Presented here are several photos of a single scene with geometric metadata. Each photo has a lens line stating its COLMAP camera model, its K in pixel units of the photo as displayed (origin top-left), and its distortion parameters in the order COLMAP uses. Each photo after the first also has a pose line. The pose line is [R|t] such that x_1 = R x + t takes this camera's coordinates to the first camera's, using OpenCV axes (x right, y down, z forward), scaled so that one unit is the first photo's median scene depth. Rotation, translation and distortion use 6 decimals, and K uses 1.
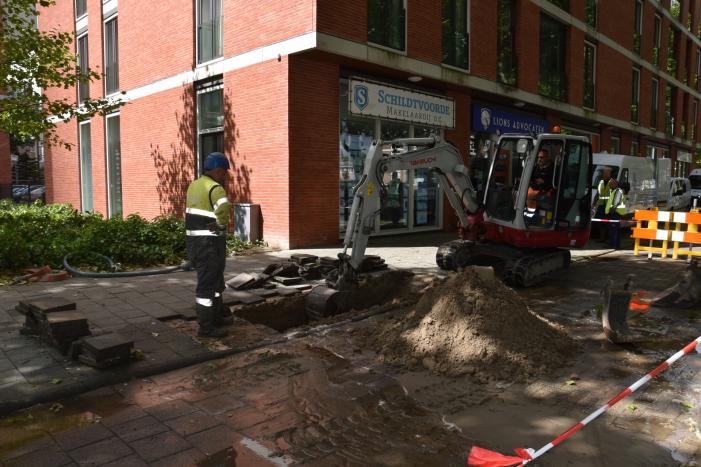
lens RADIAL K [[524.8, 0, 353.5], [0, 524.8, 241.6], [0, 0, 1]] dist [-0.121309, 0.085903]
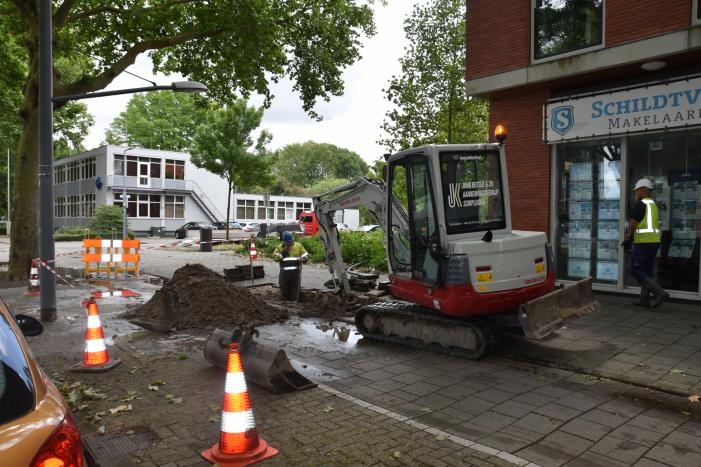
lens RADIAL K [[524.8, 0, 353.5], [0, 524.8, 241.6], [0, 0, 1]] dist [-0.121309, 0.085903]
pose [[-0.074800, 0.030710, -0.996726, 0.781550], [-0.116509, 0.992411, 0.039320, -0.067016], [0.990369, 0.119068, -0.070654, 0.666827]]
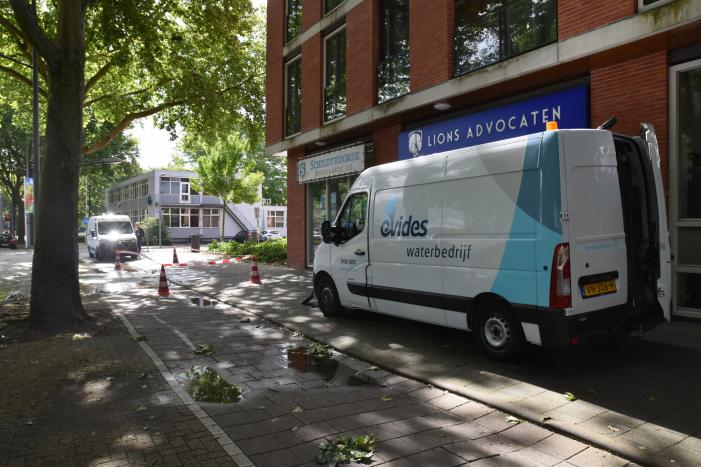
lens RADIAL K [[565.6, 0, 350.5], [0, 565.6, 233.5], [0, 0, 1]] dist [-0.130537, 0.125212]
pose [[-0.281806, 0.002506, -0.959468, 1.323699], [-0.103945, 0.994031, 0.033126, -0.150675], [0.953824, 0.109067, -0.279864, 1.413663]]
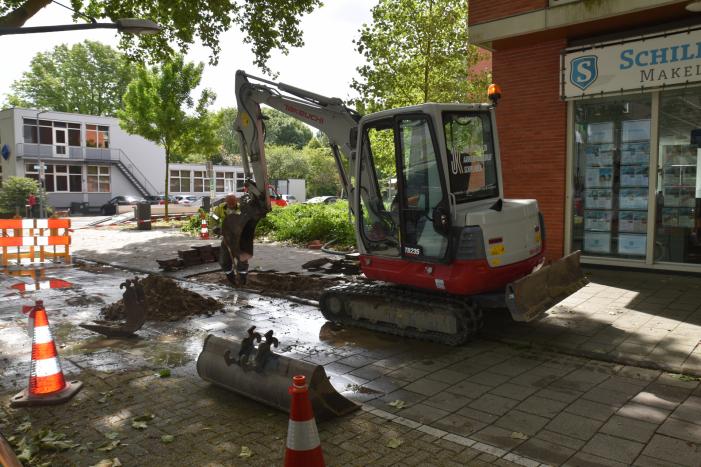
lens RADIAL K [[565.6, 0, 350.5], [0, 565.6, 233.5], [0, 0, 1]] dist [-0.130537, 0.125212]
pose [[0.030355, 0.064413, -0.997462, 0.707707], [-0.103595, 0.992750, 0.060956, -0.058293], [0.994156, 0.101482, 0.036808, 0.596527]]
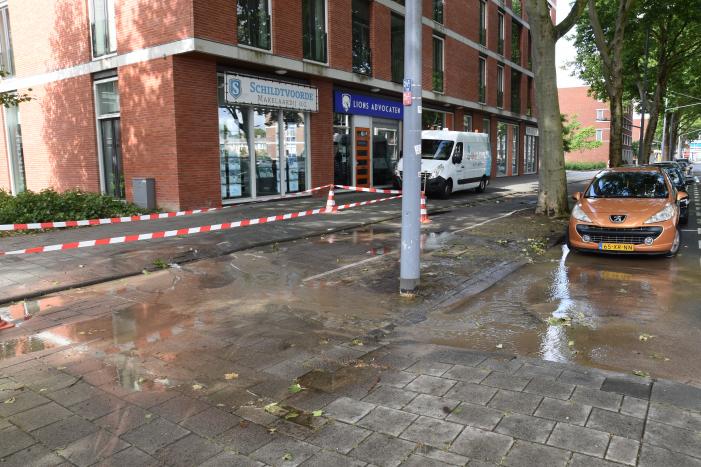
lens RADIAL K [[524.8, 0, 353.5], [0, 524.8, 241.6], [0, 0, 1]] dist [-0.121309, 0.085903]
pose [[0.983091, -0.042801, 0.178043, 0.050486], [0.034568, 0.998196, 0.049089, 0.030523], [-0.179823, -0.042104, 0.982798, -0.239690]]
